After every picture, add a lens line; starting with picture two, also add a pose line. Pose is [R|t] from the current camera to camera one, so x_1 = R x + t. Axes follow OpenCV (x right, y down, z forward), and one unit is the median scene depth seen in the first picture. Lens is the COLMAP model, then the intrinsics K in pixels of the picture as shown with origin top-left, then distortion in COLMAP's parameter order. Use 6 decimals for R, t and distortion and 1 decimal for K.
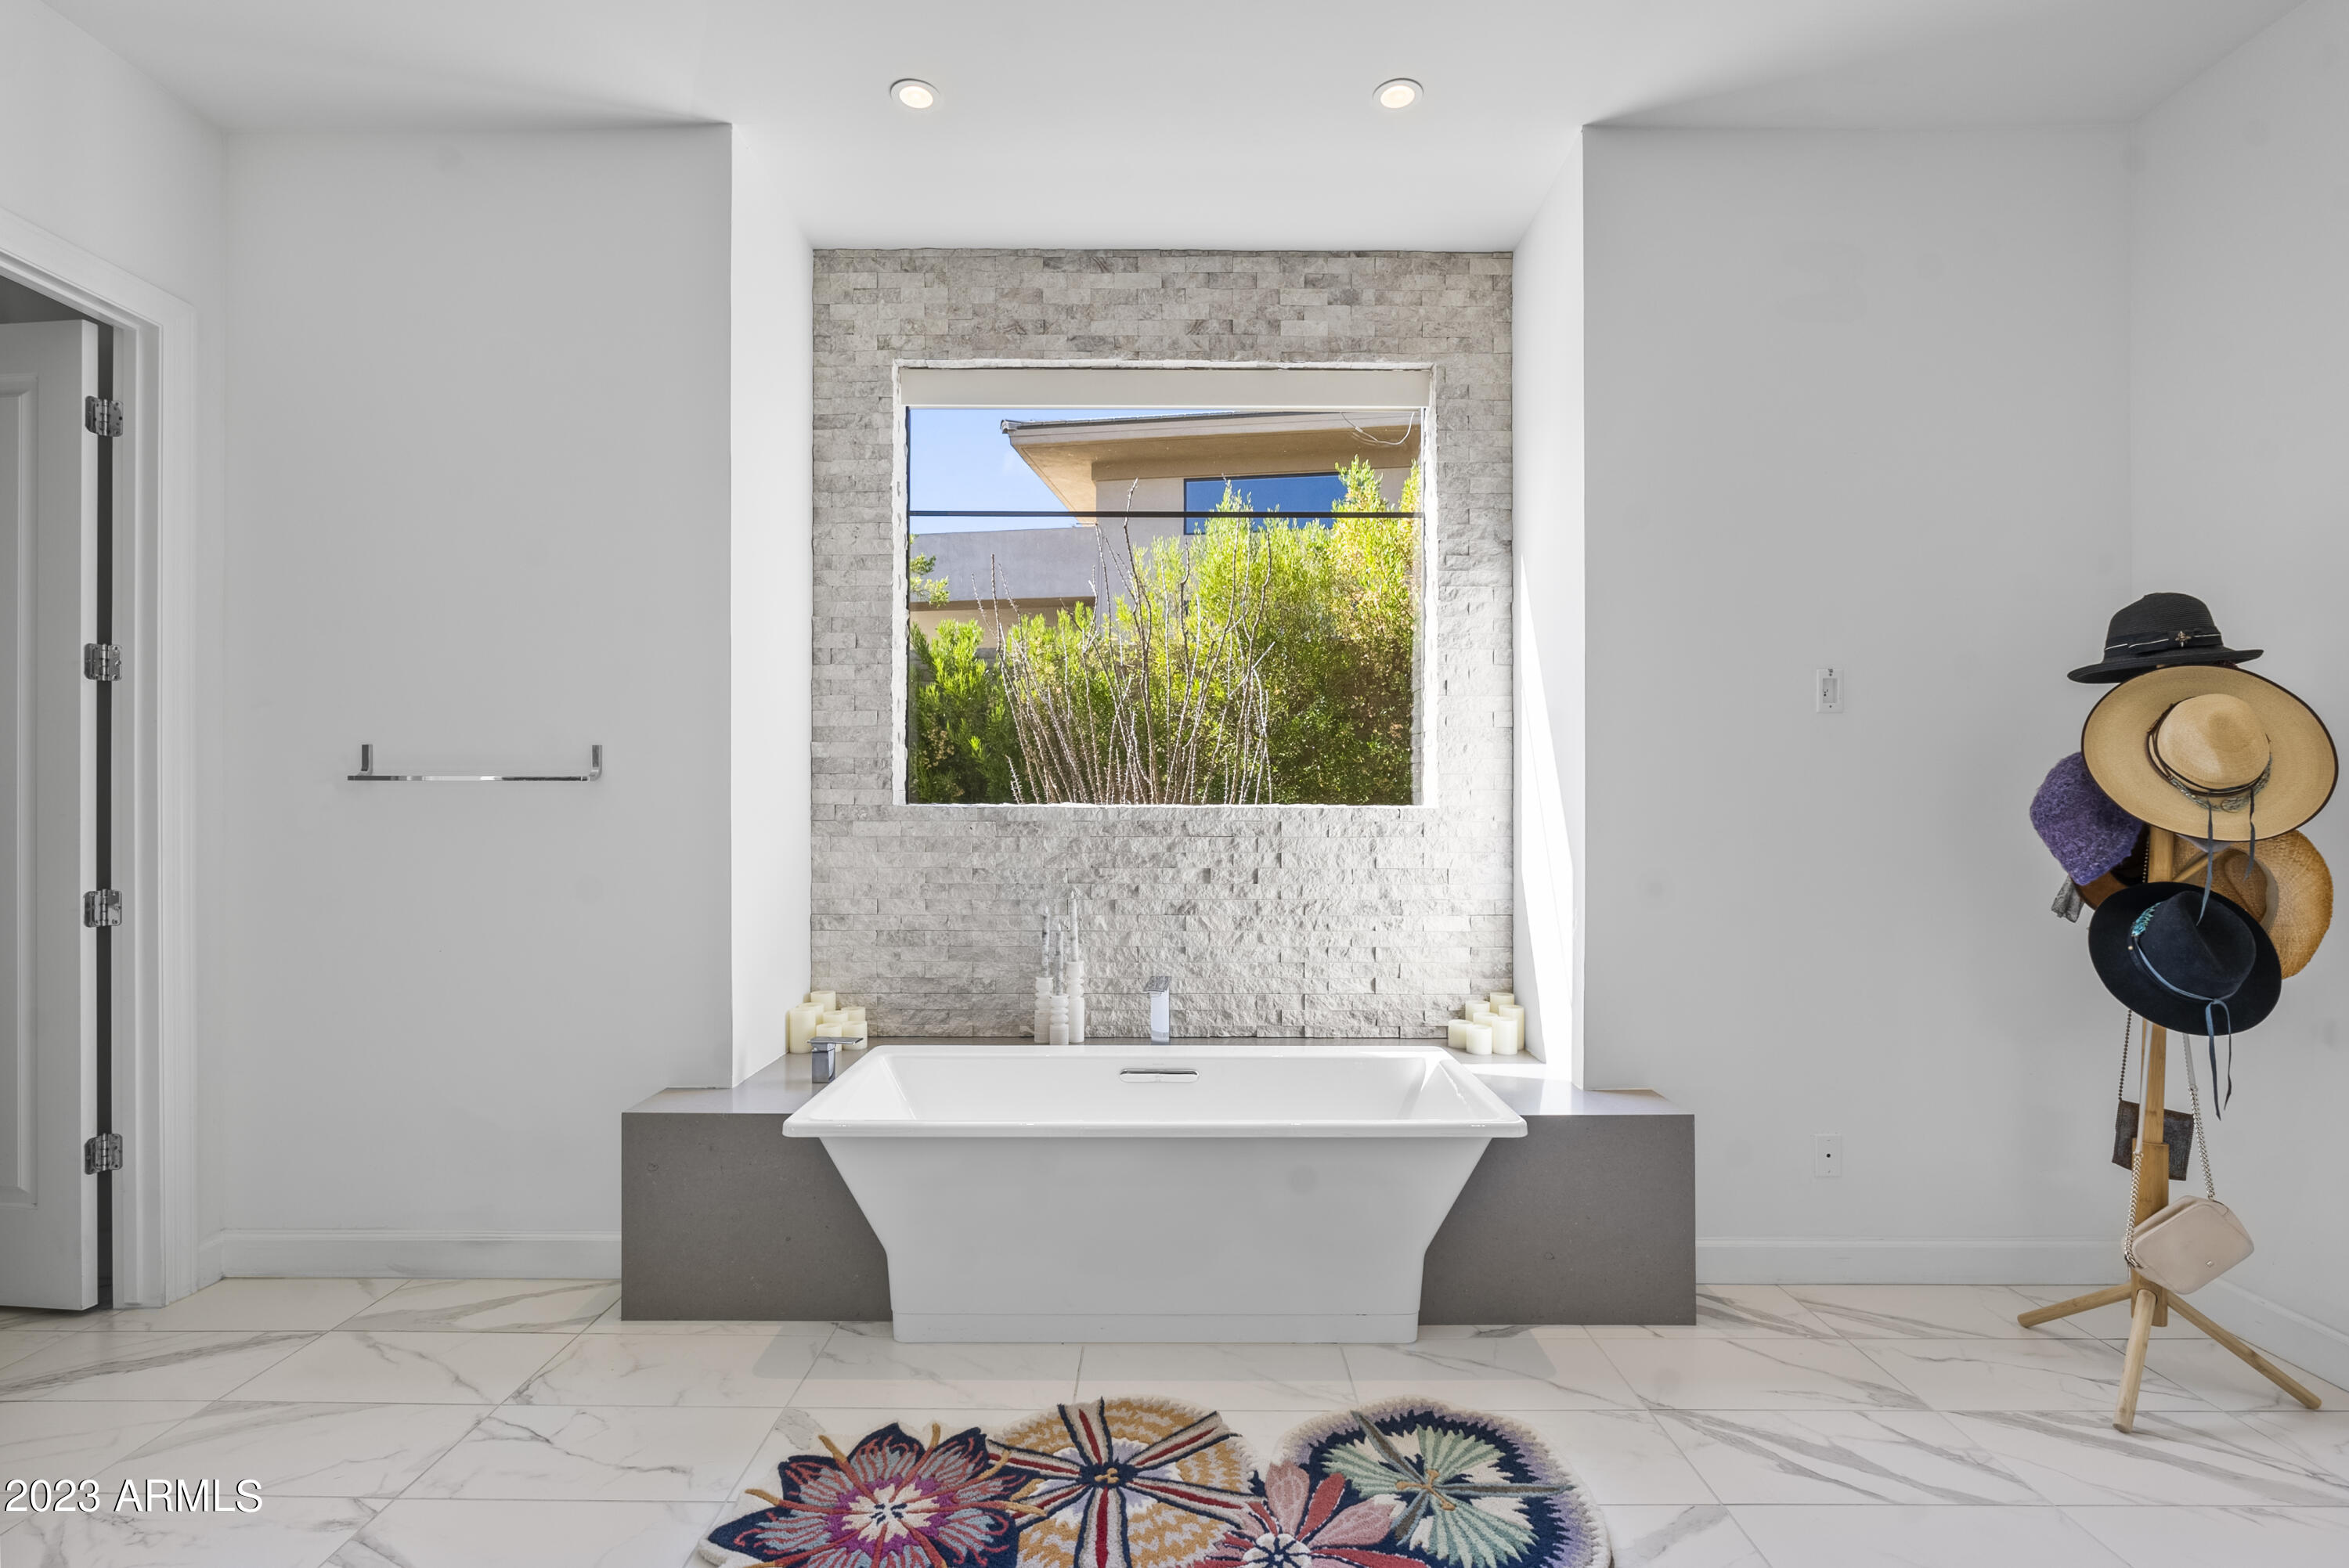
lens RADIAL K [[1060.0, 0, 1169.5], [0, 1060.0, 809.4], [0, 0, 1]] dist [-0.010693, 0.002905]
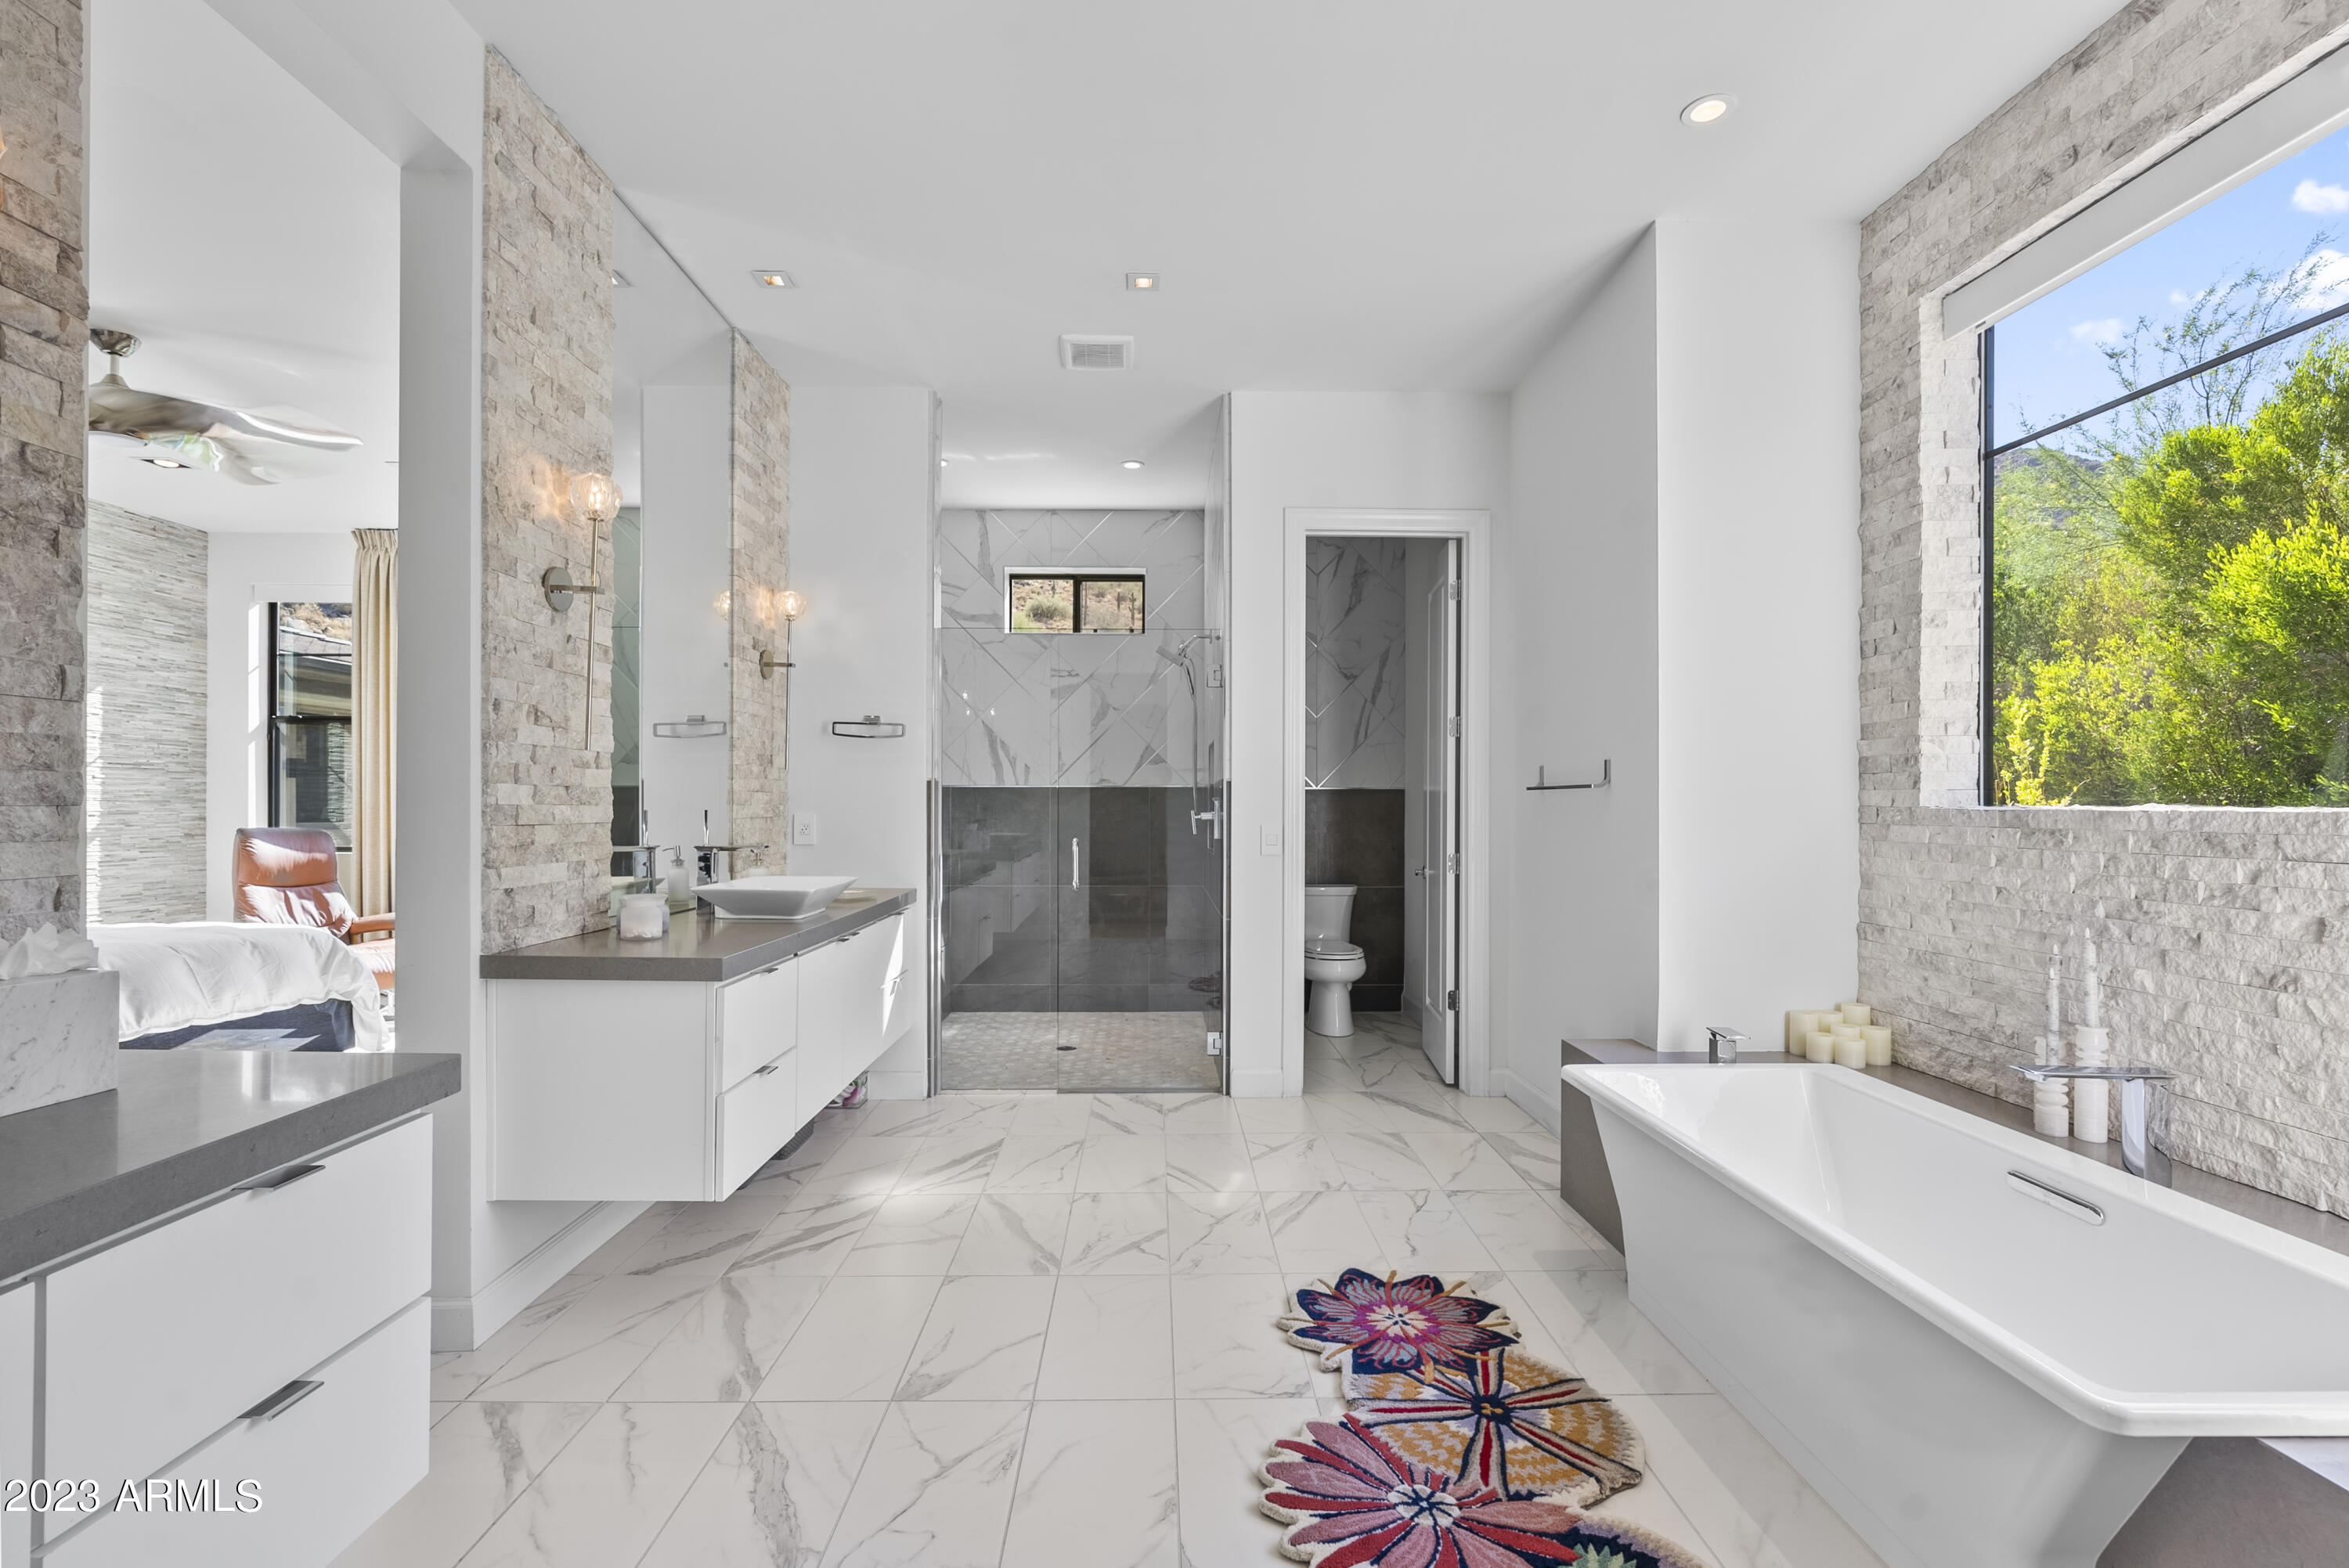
lens RADIAL K [[1060.0, 0, 1175.4], [0, 1060.0, 808.1], [0, 0, 1]] dist [-0.010693, 0.002905]
pose [[0.024176, 0.002464, -0.999705, 0.595682], [-0.004002, 0.999989, 0.002368, -0.002979], [0.999700, 0.003943, 0.024185, 0.362487]]
